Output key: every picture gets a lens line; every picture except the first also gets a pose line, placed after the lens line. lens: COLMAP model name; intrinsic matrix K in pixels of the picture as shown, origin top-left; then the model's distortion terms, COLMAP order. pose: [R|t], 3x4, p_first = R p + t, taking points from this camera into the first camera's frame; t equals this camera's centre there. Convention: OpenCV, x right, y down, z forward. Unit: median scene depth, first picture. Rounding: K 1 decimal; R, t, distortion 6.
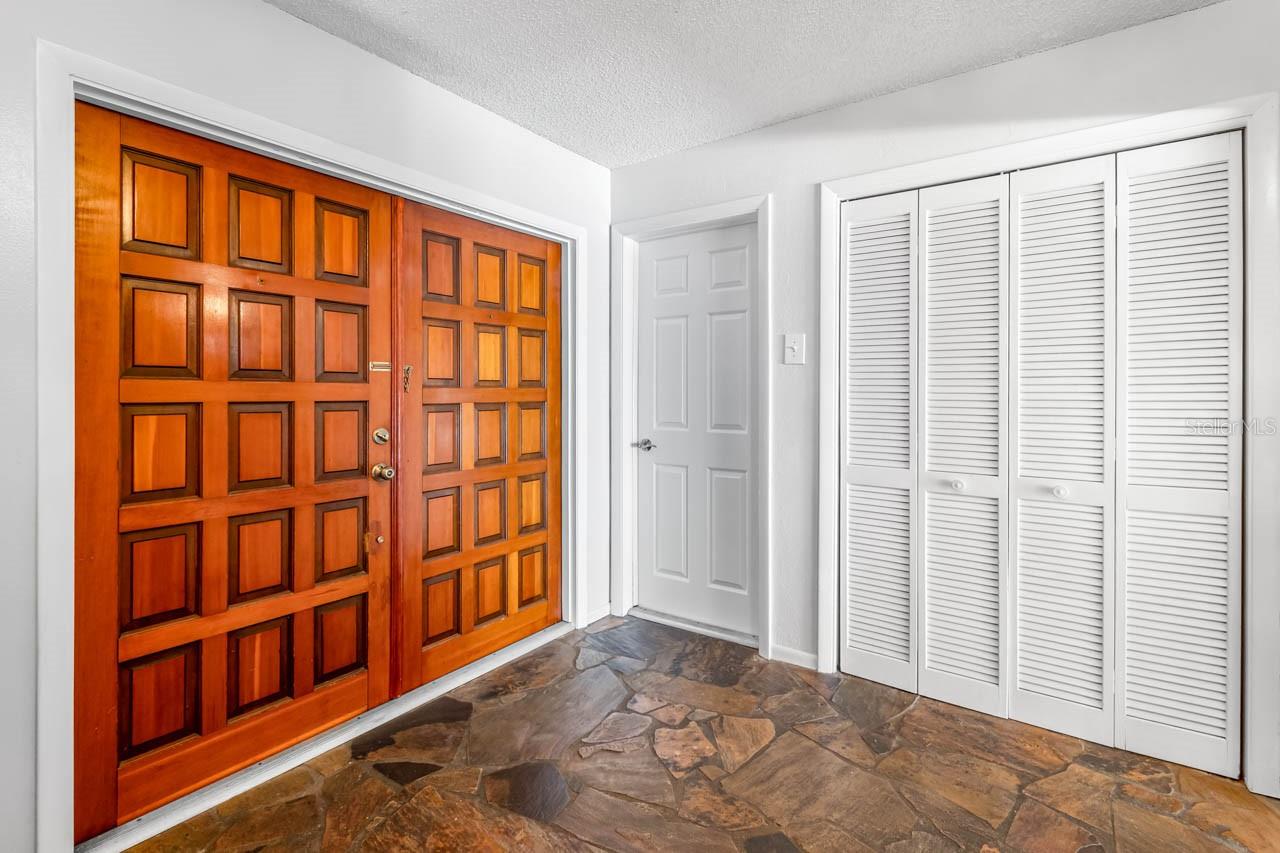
lens RADIAL K [[597.3, 0, 639.2], [0, 597.3, 391.0], [0, 0, 1]] dist [-0.000207, 0.000349]
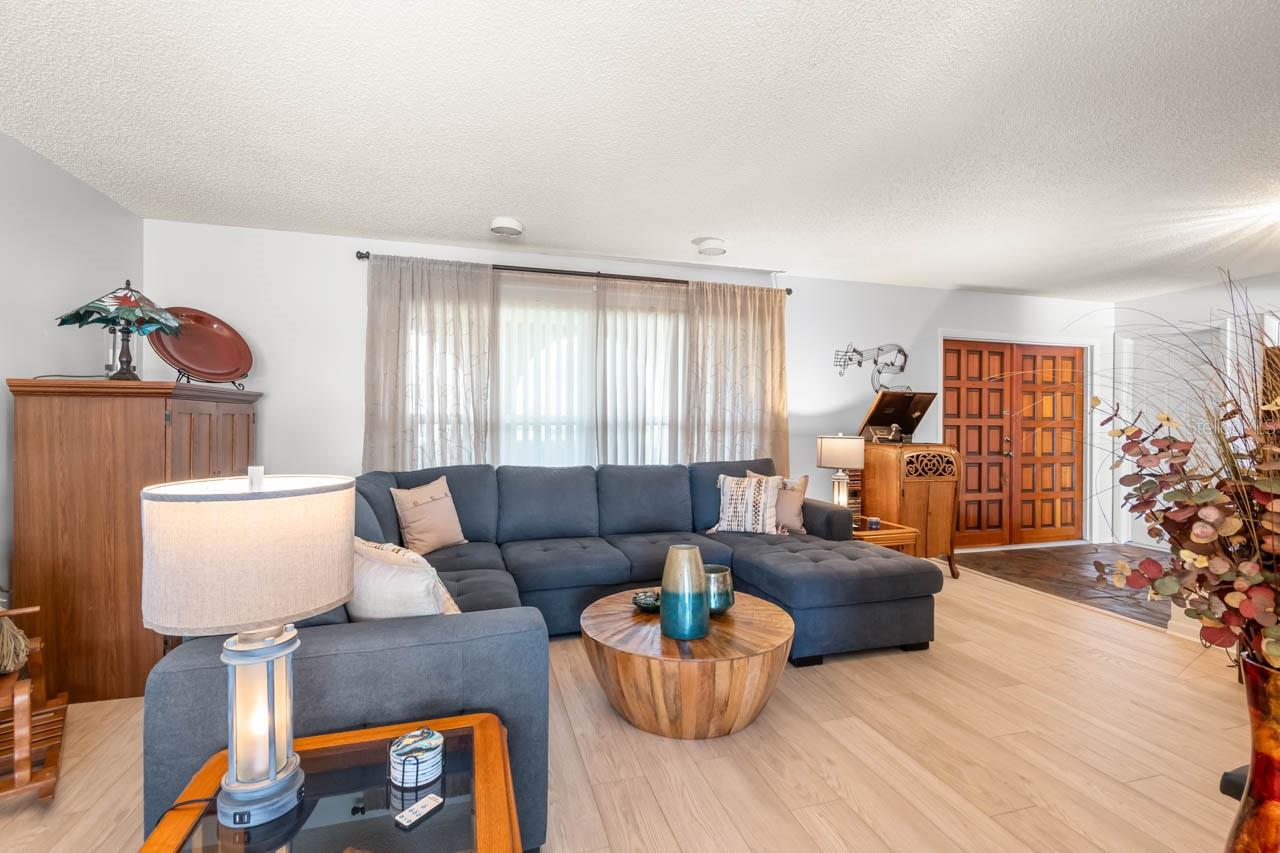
lens RADIAL K [[580.7, 0, 639.0], [0, 580.7, 414.2], [0, 0, 1]] dist [0.000948, 0.000337]
pose [[0.792772, 0.004317, -0.609504, -0.141280], [-0.006516, 0.999978, -0.001392, -0.016089], [0.609484, 0.005075, 0.792782, -1.603371]]
